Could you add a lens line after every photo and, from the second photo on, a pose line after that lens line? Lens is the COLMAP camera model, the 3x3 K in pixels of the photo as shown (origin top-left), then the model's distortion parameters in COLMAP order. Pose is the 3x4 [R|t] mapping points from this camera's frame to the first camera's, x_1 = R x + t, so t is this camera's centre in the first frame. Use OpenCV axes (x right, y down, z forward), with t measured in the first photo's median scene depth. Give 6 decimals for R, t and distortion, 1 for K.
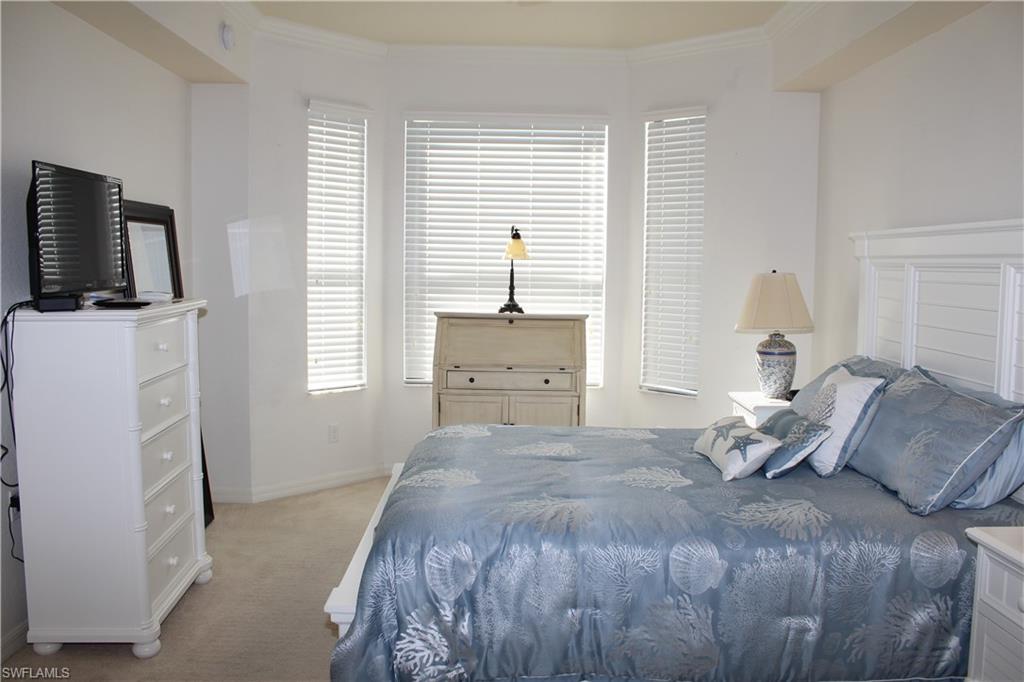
lens RADIAL K [[853.8, 0, 516.9], [0, 853.8, 343.4], [0, 0, 1]] dist [-0.162306, 0.164069]
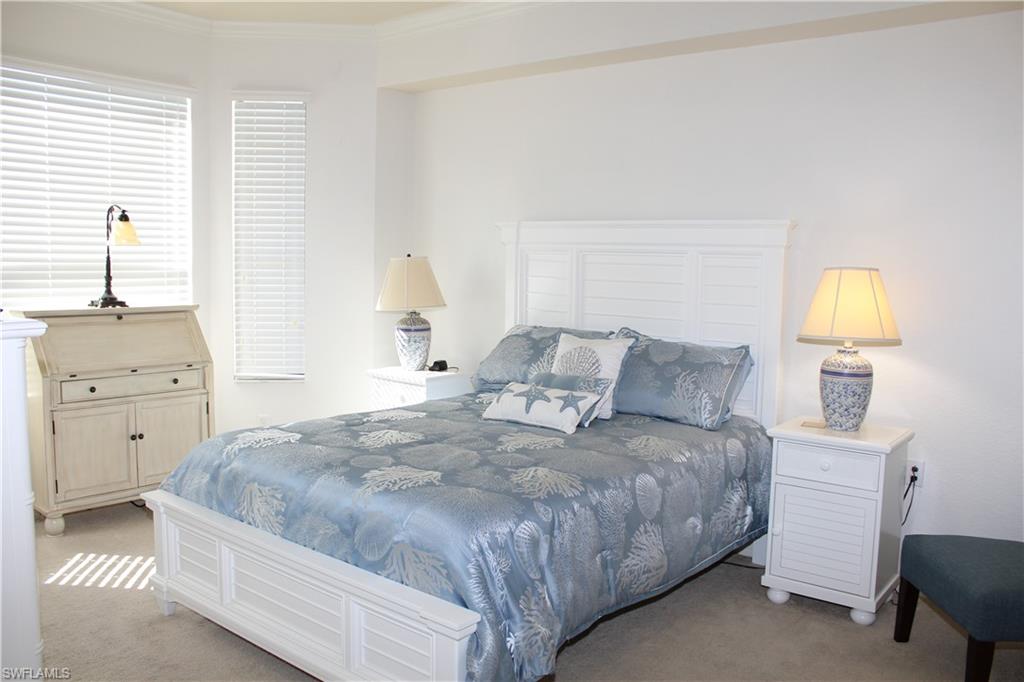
lens RADIAL K [[853.8, 0, 516.9], [0, 853.8, 343.4], [0, 0, 1]] dist [-0.162306, 0.164069]
pose [[0.649284, -0.081790, 0.756135, -0.382553], [0.064050, 0.996549, 0.052797, -0.017911], [-0.757844, 0.014150, 0.652282, 0.148073]]
